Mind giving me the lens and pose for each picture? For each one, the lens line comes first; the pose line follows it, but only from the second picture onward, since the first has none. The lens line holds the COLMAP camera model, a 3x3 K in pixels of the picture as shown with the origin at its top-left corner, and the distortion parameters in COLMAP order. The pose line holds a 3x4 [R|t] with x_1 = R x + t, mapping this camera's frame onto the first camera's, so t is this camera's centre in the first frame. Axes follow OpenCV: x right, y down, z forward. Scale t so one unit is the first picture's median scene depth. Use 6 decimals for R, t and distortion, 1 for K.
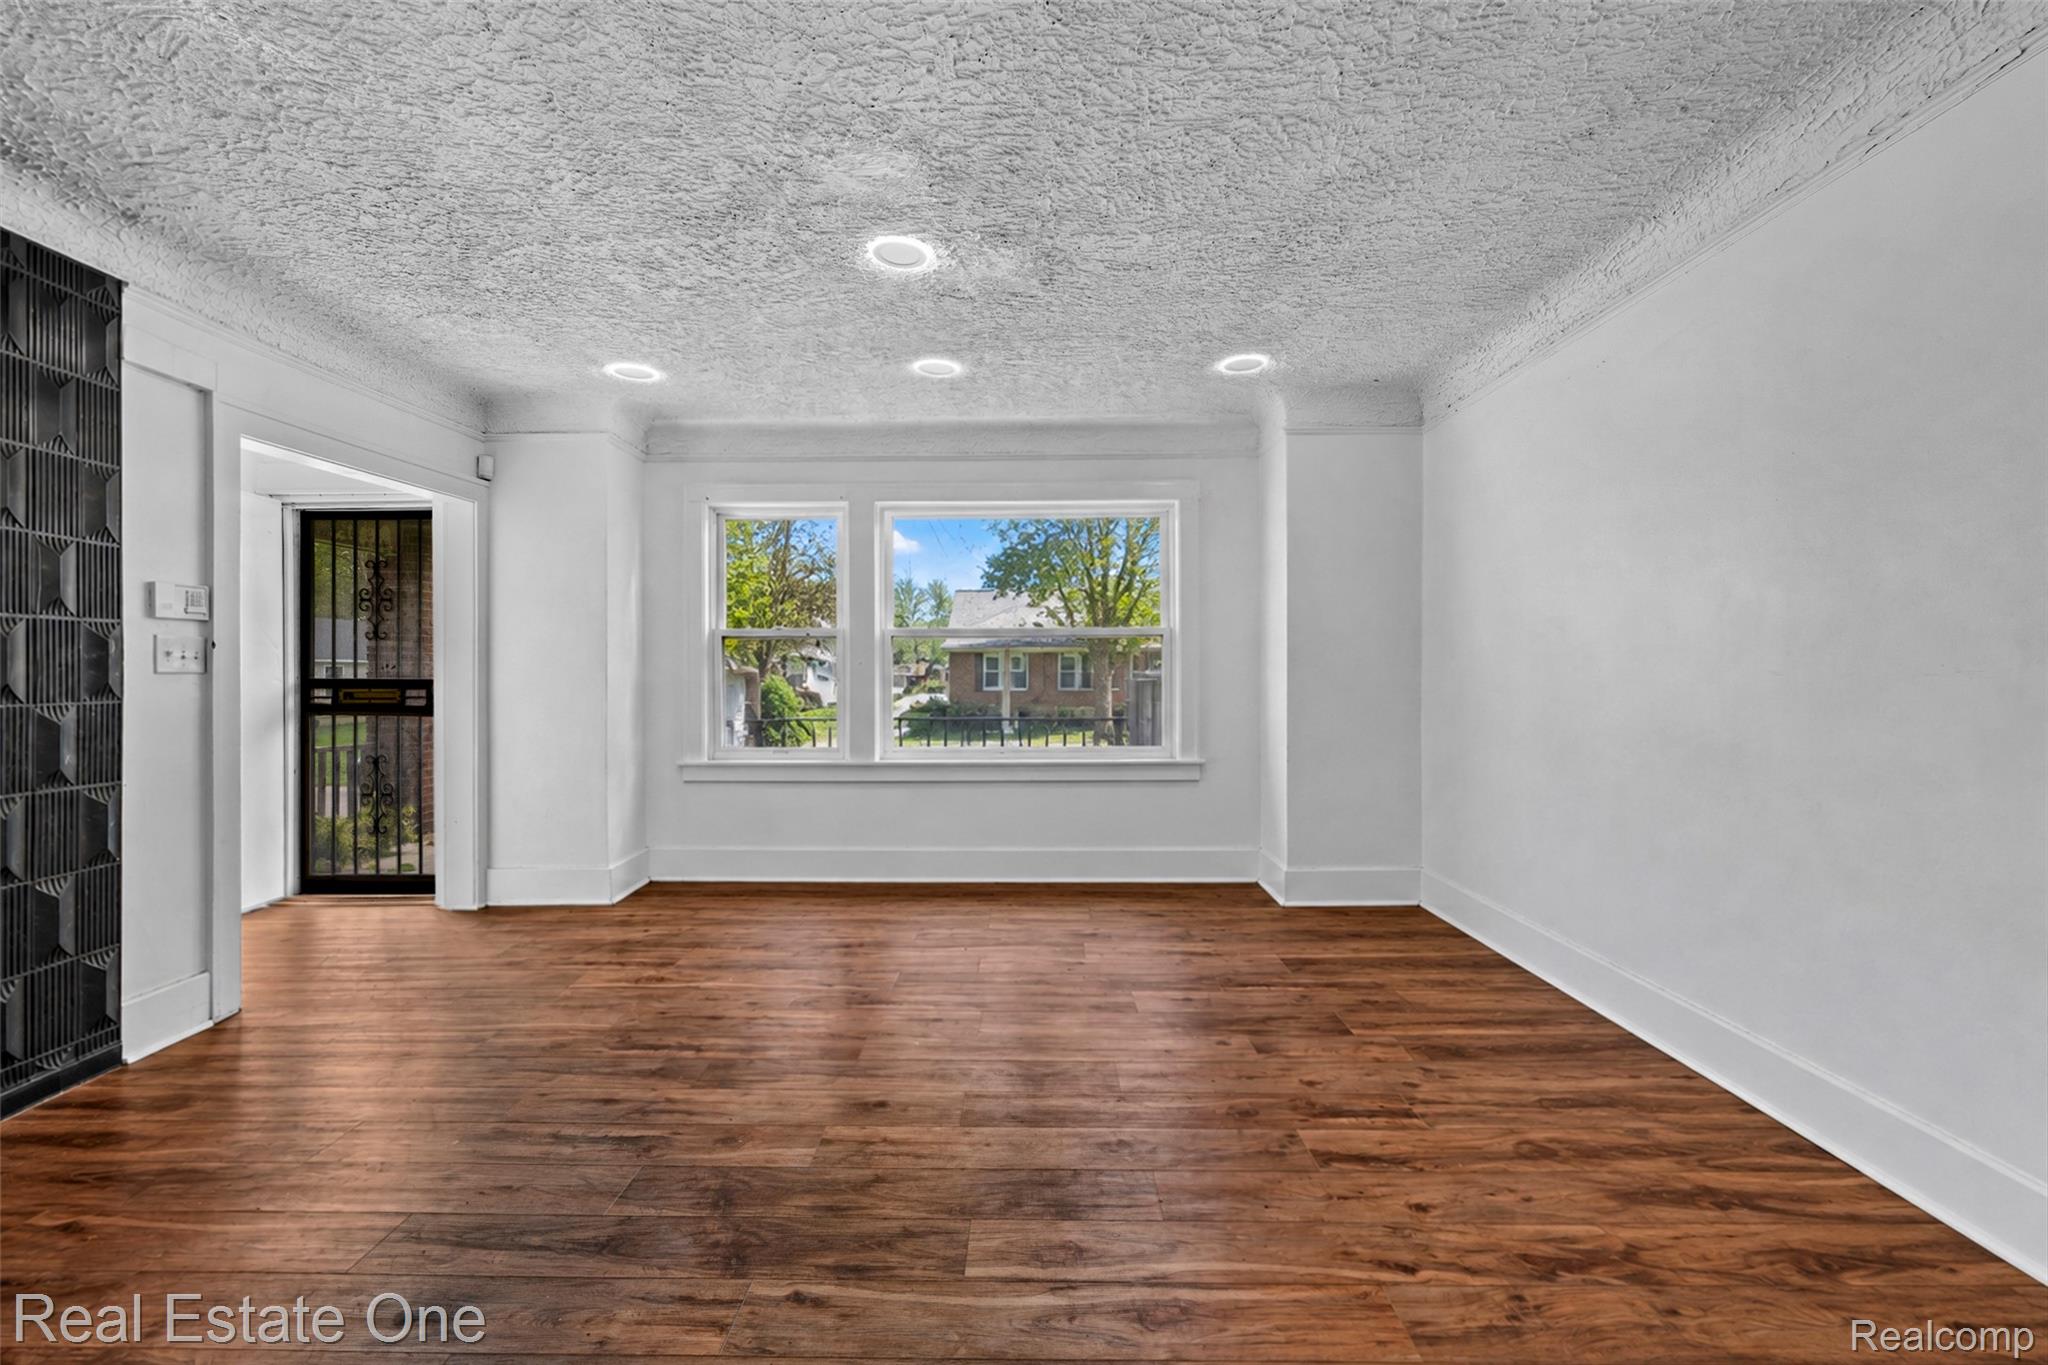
lens RADIAL K [[842.7, 0, 1025.9], [0, 842.7, 673.6], [0, 0, 1]] dist [0.000125, 0.000090]
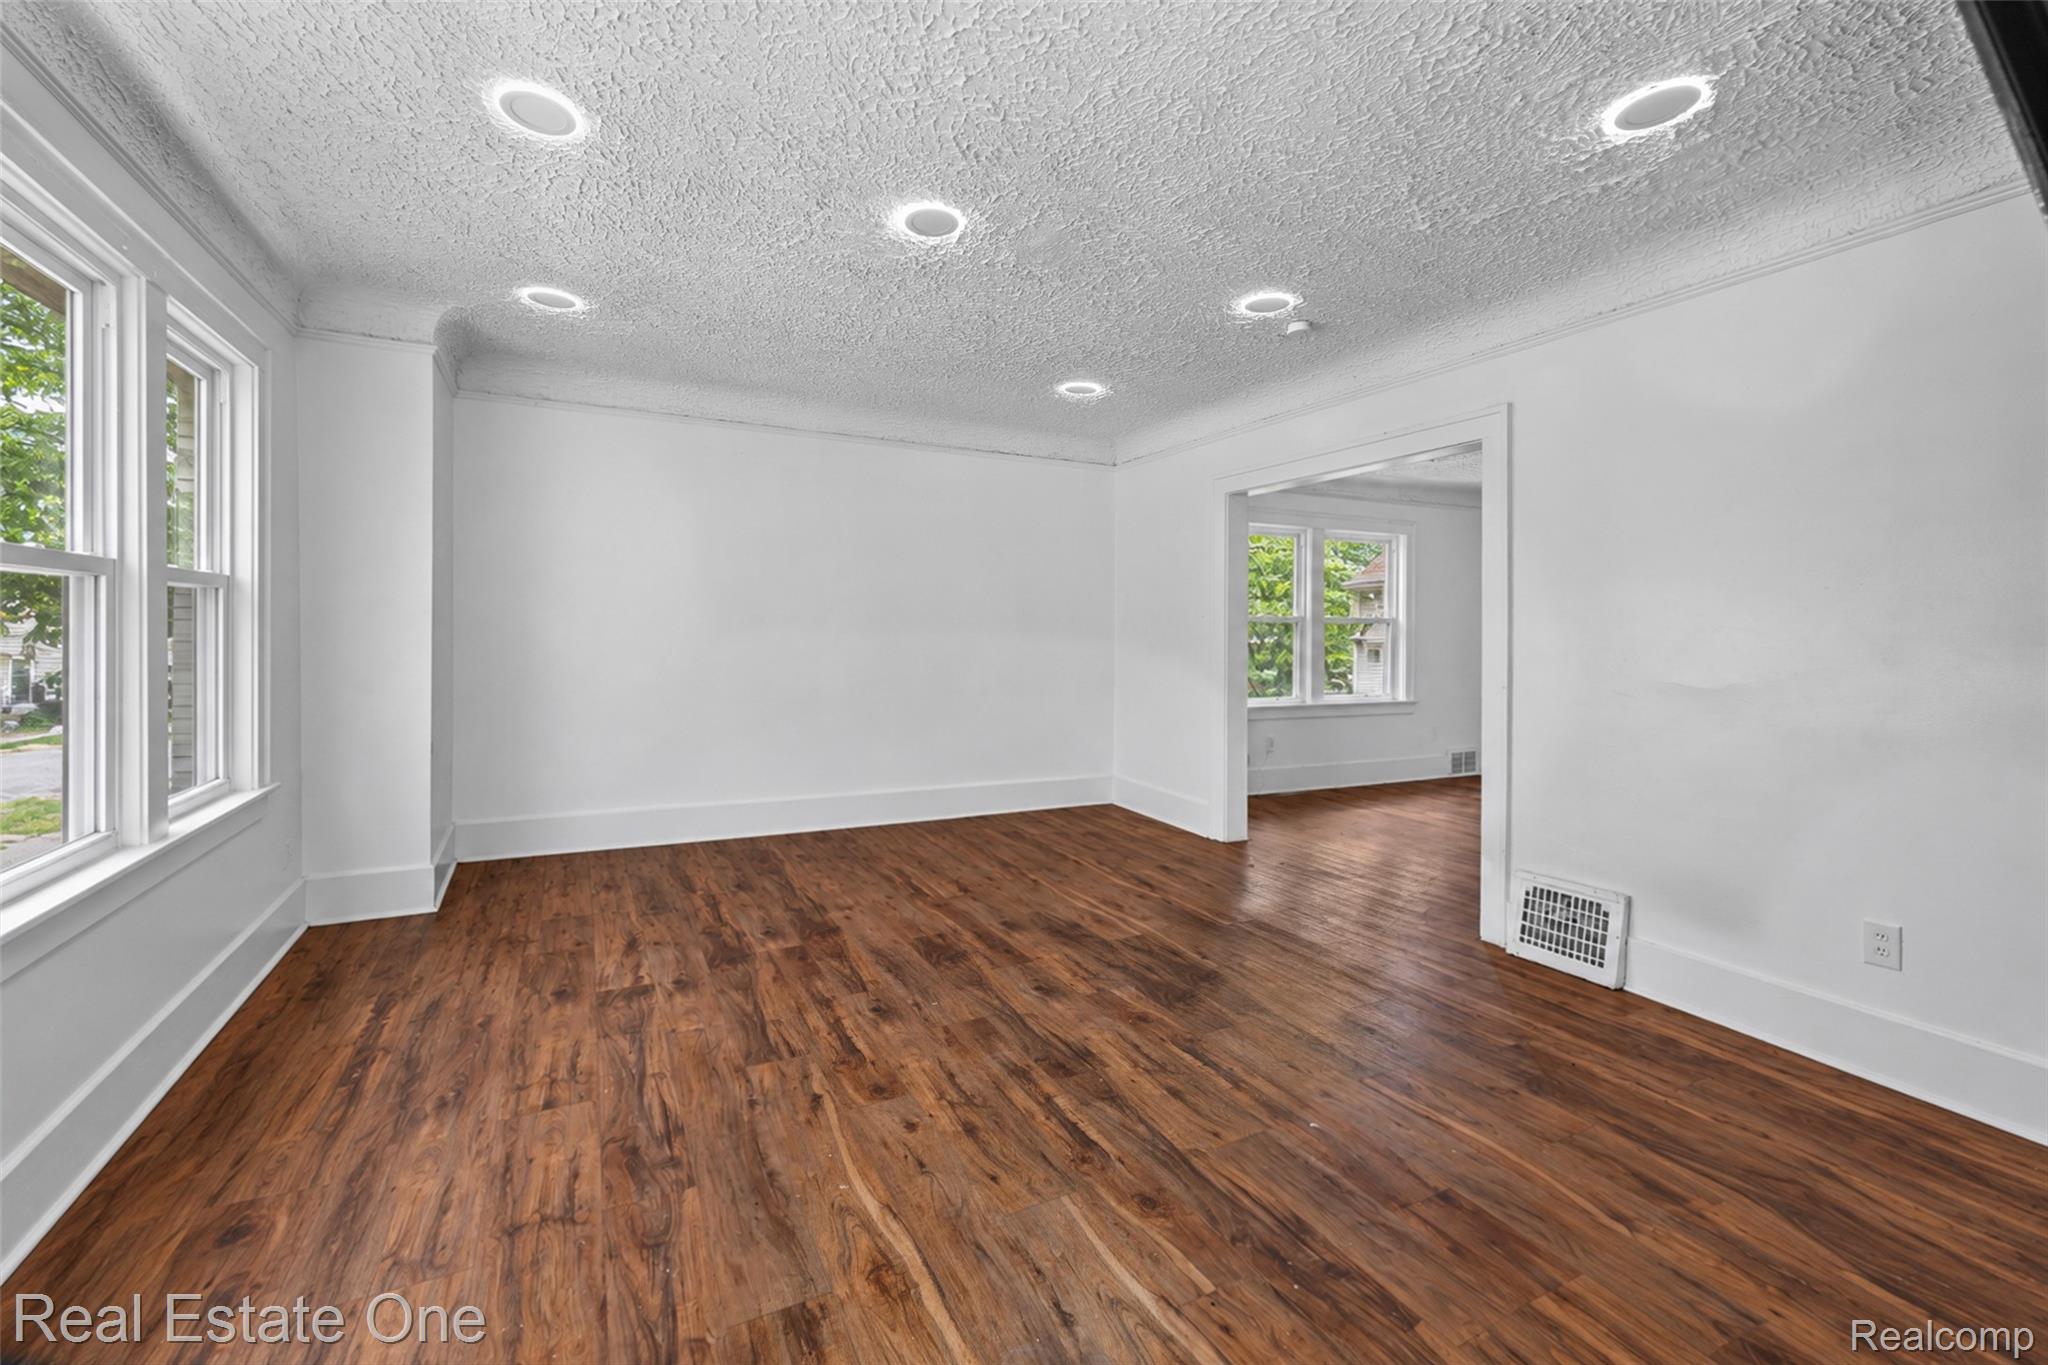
lens RADIAL K [[852.7, 0, 1023.8], [0, 852.7, 646.8], [0, 0, 1]] dist [-0.001341, -0.000180]
pose [[-0.486143, -0.000347, 0.873879, -0.872938], [-0.000932, 1.000000, -0.000122, 0.002873], [-0.873879, -0.000874, -0.486143, 1.125746]]
